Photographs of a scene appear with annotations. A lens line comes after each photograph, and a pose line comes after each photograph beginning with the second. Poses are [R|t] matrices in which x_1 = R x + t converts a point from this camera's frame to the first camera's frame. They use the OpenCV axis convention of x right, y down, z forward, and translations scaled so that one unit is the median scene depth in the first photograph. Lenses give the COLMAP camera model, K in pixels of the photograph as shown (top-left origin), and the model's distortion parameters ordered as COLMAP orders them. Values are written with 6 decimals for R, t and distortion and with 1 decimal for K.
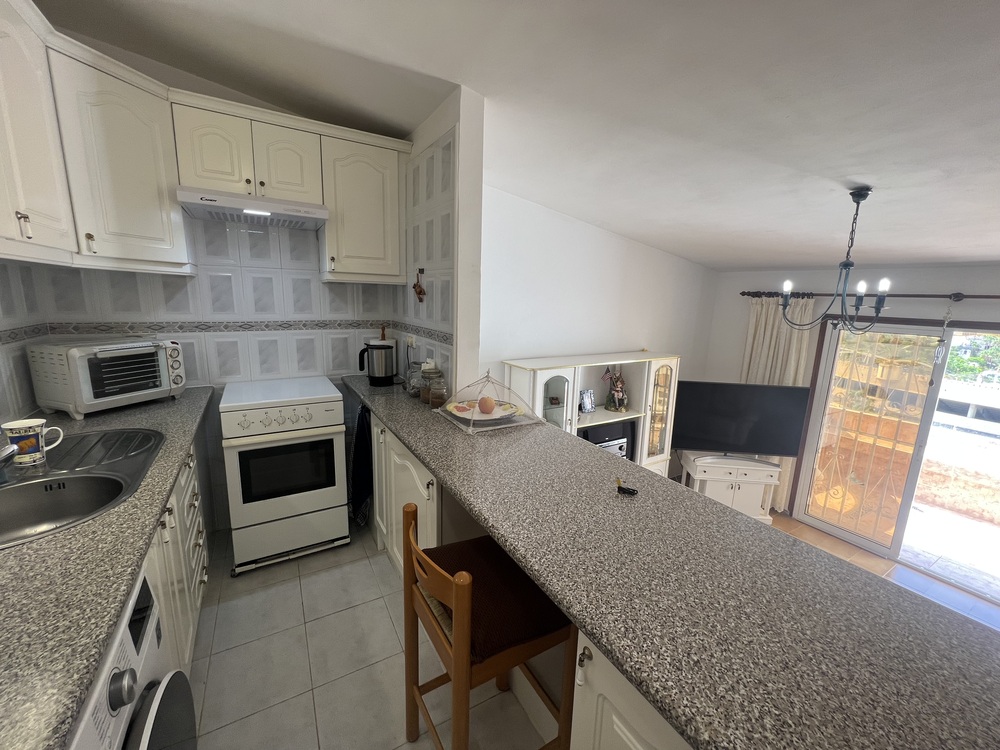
lens RADIAL K [[401.5, 0, 498.7], [0, 401.5, 373.8], [0, 0, 1]] dist [-0.004058, 0.000986]
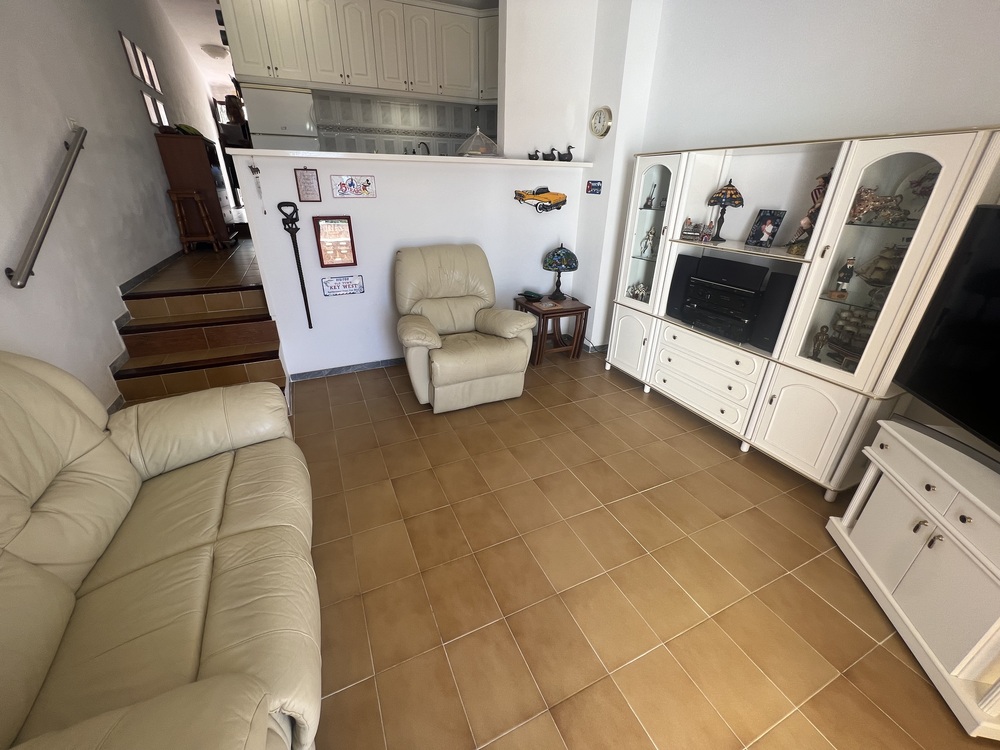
lens RADIAL K [[399.9, 0, 498.2], [0, 399.9, 373.4], [0, 0, 1]] dist [-0.002355, 0.000816]
pose [[-0.108378, 0.393224, -0.913033, 1.570510], [-0.207253, 0.889324, 0.407614, 0.171706], [0.972266, 0.233405, -0.014886, 1.092036]]
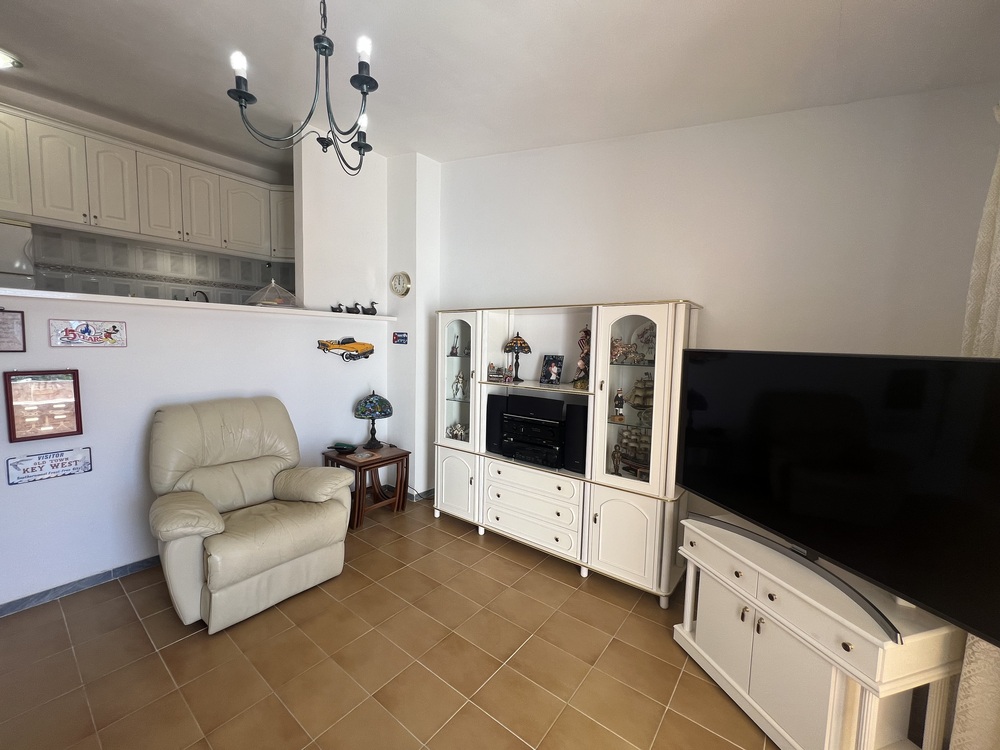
lens RADIAL K [[401.5, 0, 498.7], [0, 401.5, 373.8], [0, 0, 1]] dist [-0.004058, 0.000986]
pose [[0.362253, 0.048715, -0.930806, 1.498052], [-0.187601, 0.982007, -0.021616, 0.187108], [0.913005, 0.182451, 0.364874, 1.059577]]
